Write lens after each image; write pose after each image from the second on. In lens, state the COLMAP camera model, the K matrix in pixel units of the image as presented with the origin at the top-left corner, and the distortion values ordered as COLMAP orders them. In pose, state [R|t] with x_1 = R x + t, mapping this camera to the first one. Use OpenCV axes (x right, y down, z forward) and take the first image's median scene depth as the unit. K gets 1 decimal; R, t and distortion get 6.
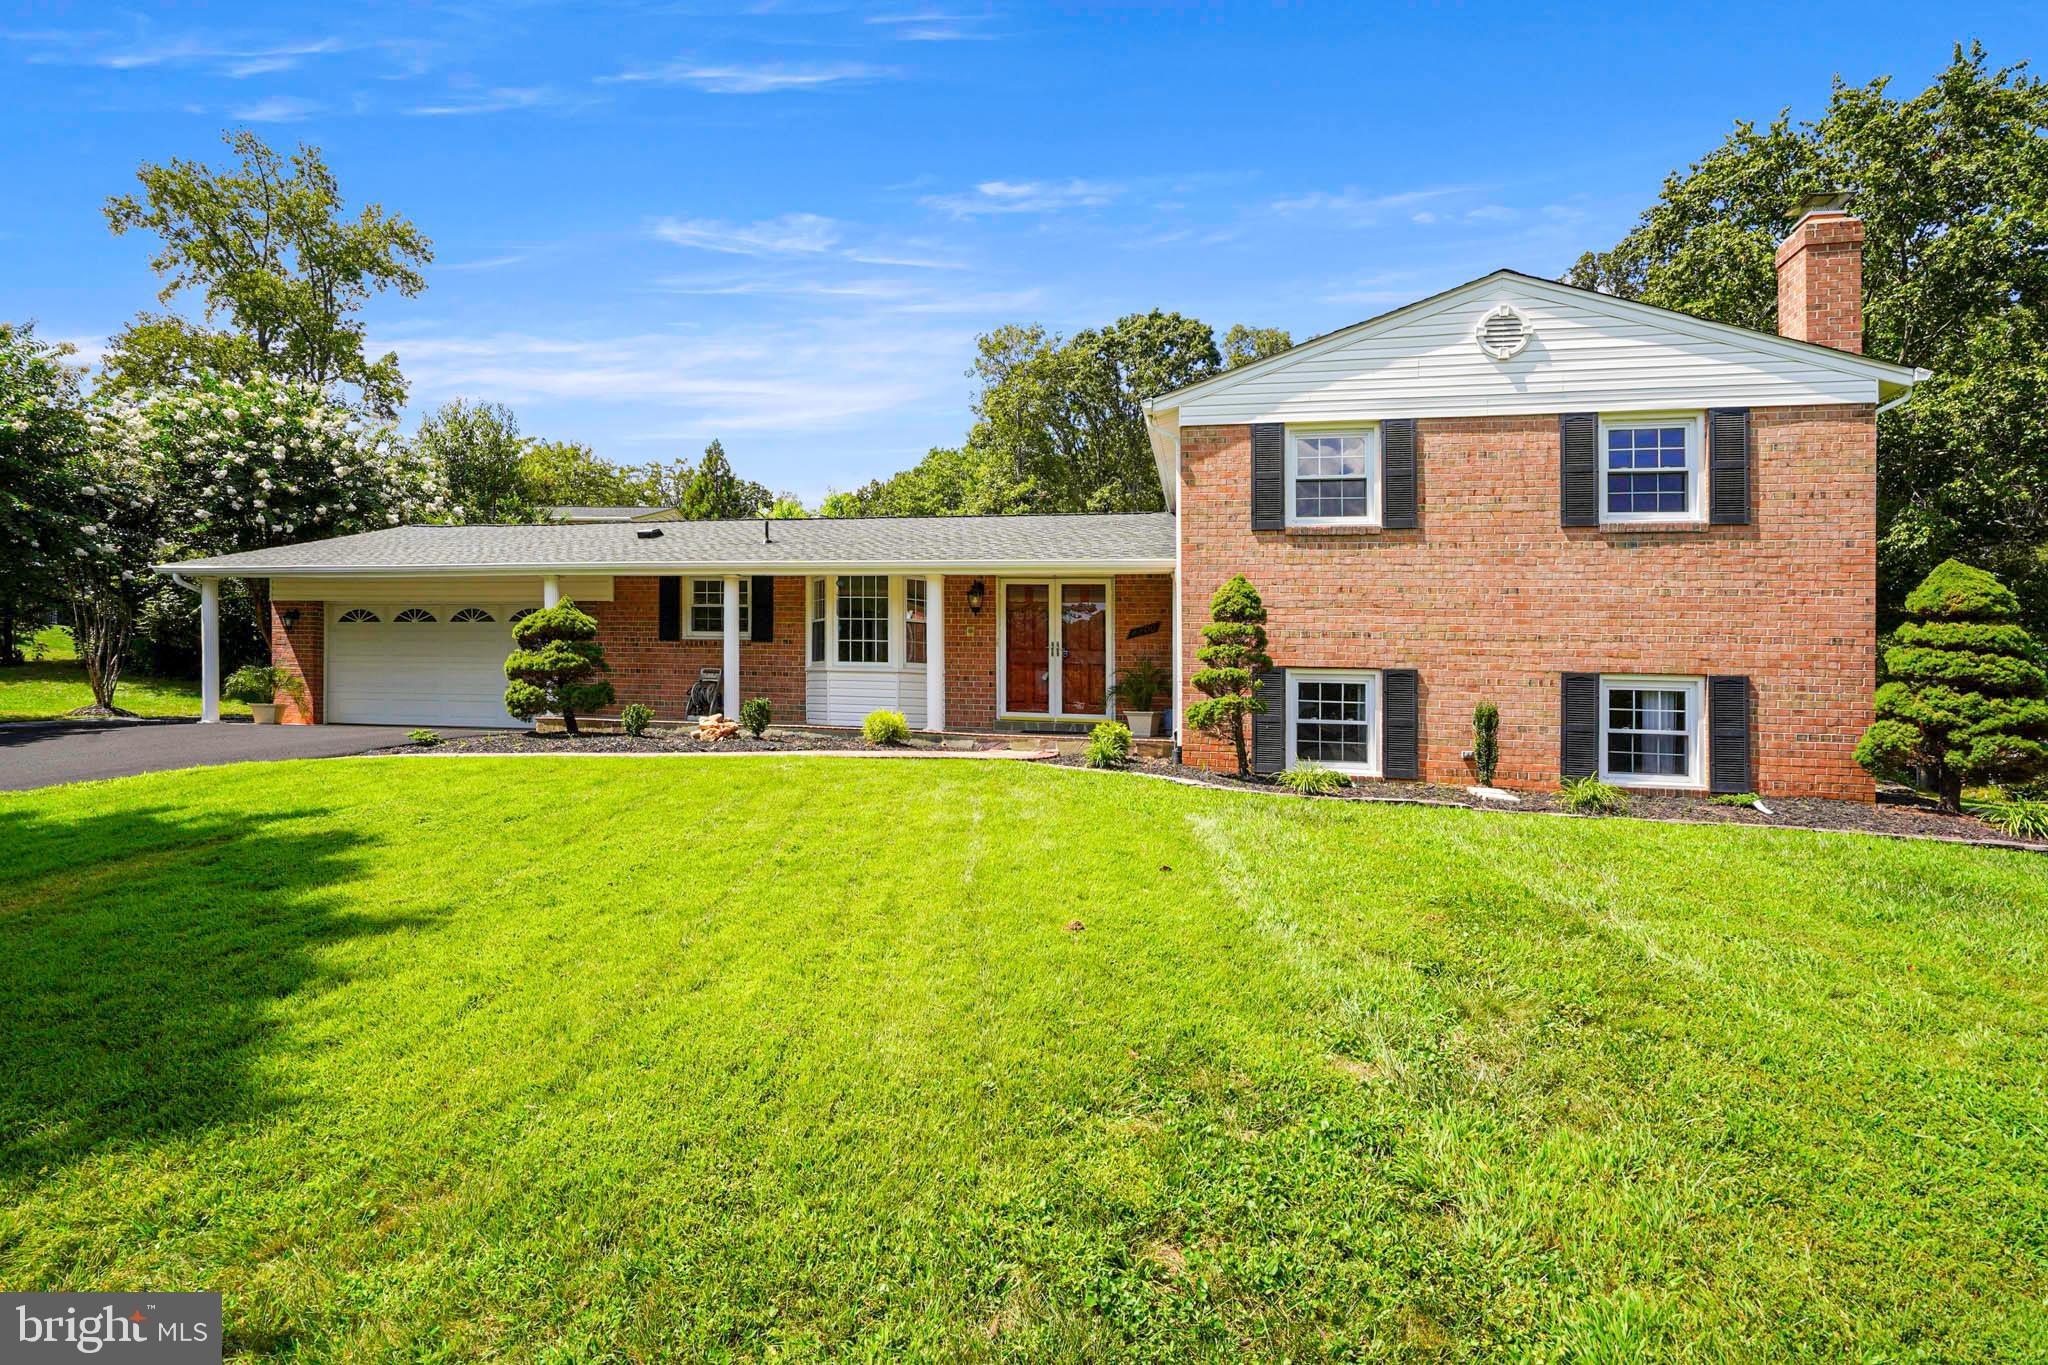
lens RADIAL K [[931.0, 0, 1029.0], [0, 931.0, 700.6], [0, 0, 1]] dist [-0.003431, 0.001050]
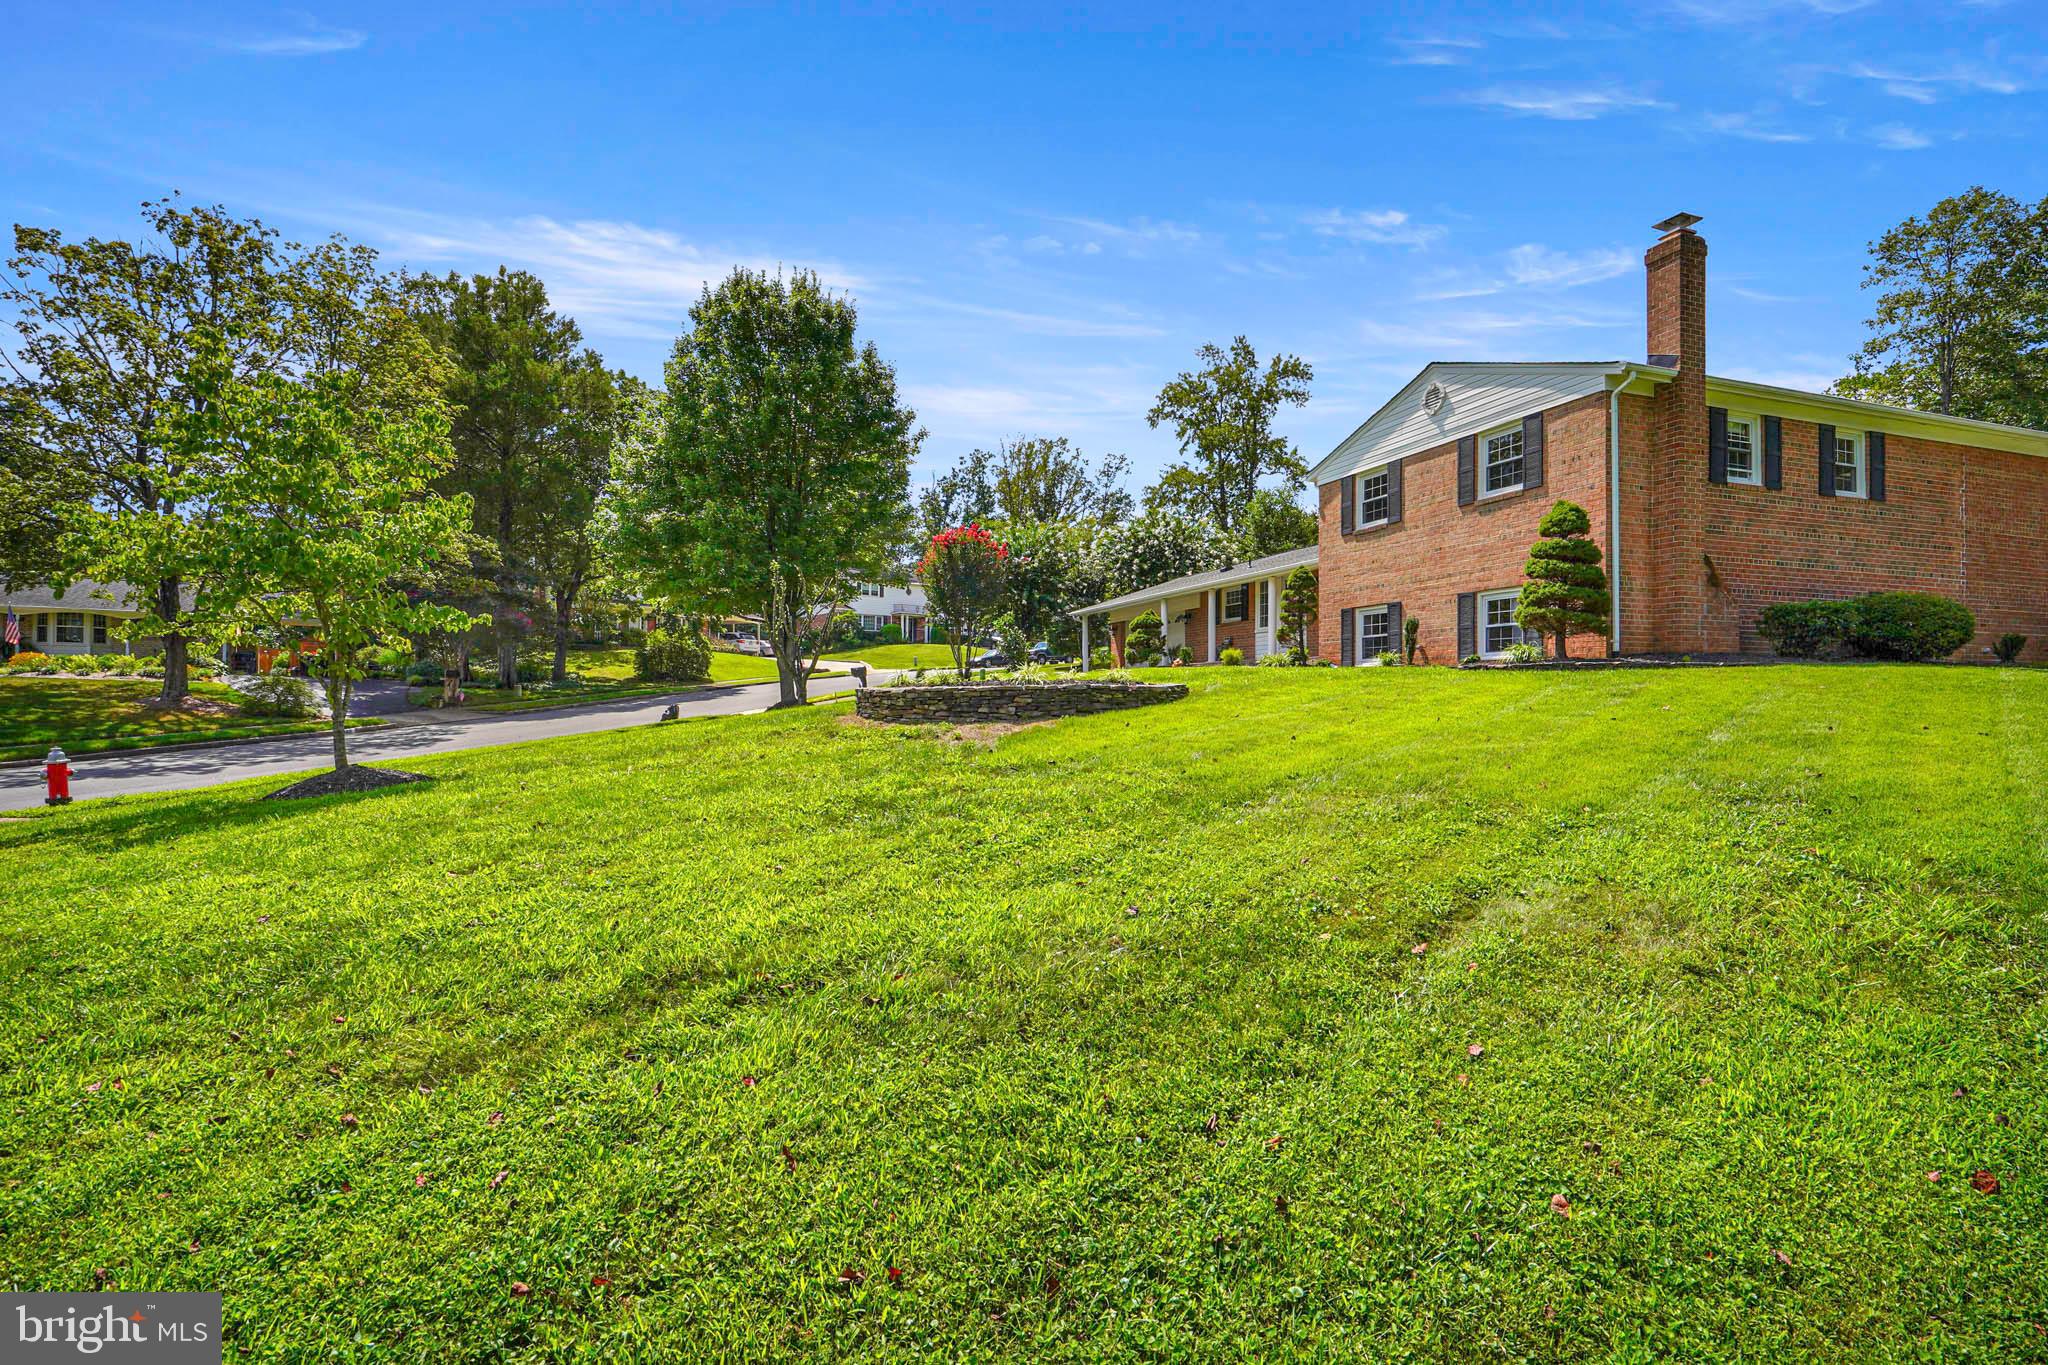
lens RADIAL K [[931.0, 0, 1025.1], [0, 931.0, 684.8], [0, 0, 1]] dist [-0.003431, 0.001050]
pose [[0.513722, -0.032719, -0.857332, 1.170363], [0.013323, 0.999456, -0.030160, 0.126954], [0.857853, 0.004072, 0.513879, -0.387450]]
